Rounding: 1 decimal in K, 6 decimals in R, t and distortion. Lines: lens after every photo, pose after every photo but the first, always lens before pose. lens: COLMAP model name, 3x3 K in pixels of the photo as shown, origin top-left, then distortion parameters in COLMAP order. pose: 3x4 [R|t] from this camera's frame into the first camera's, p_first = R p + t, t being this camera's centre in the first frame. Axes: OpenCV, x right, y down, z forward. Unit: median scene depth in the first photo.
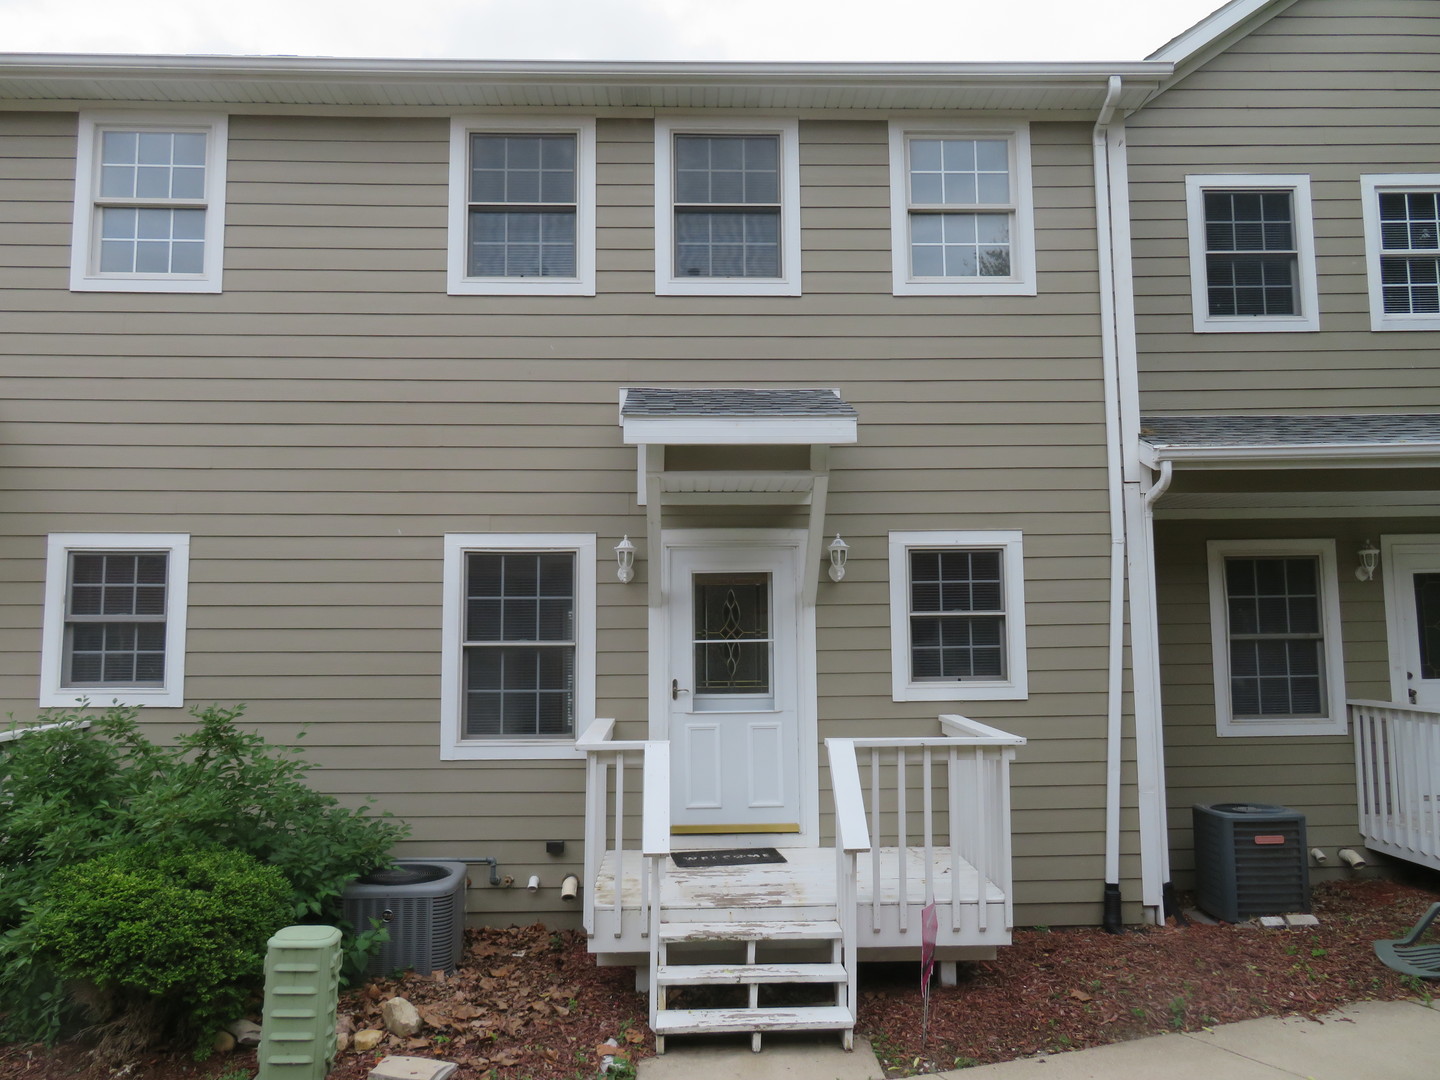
lens RADIAL K [[1041.4, 0, 726.2], [0, 1041.4, 550.3], [0, 0, 1]] dist [-0.001740, 0.014623]
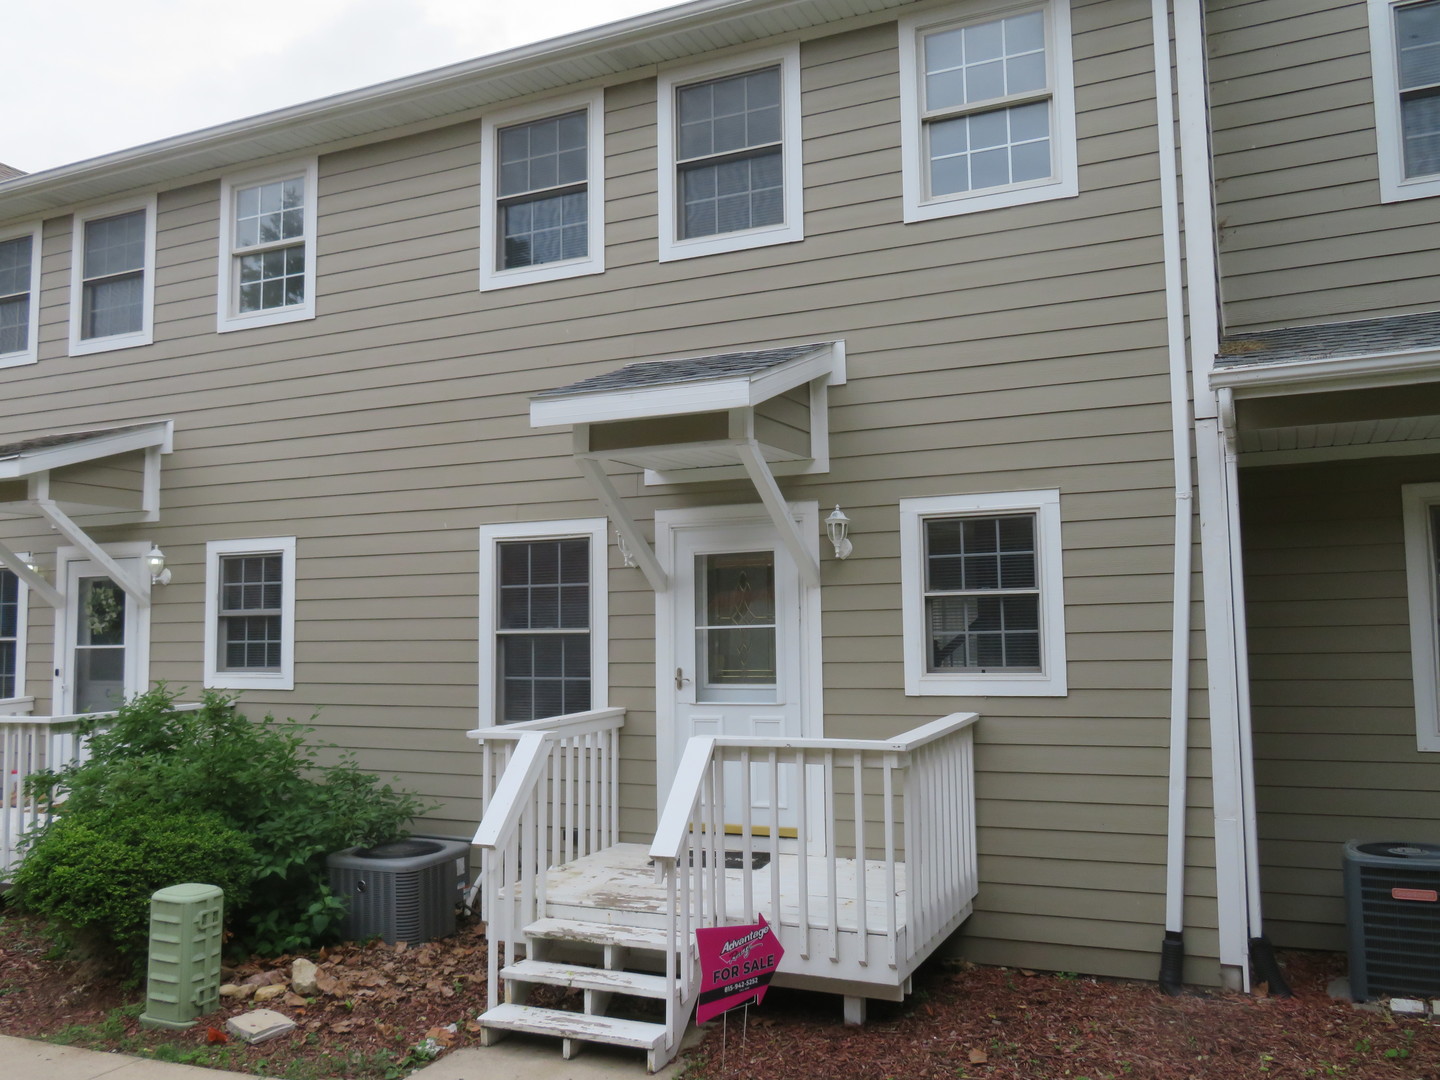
lens RADIAL K [[1127.2, 0, 719.4], [0, 1127.2, 541.7], [0, 0, 1]] dist [-0.003272, 0.000405]
pose [[0.904441, -0.039429, -0.424772, 0.421885], [0.047687, 0.998823, 0.008822, 0.001803], [0.423924, -0.028235, 0.905258, 0.090403]]
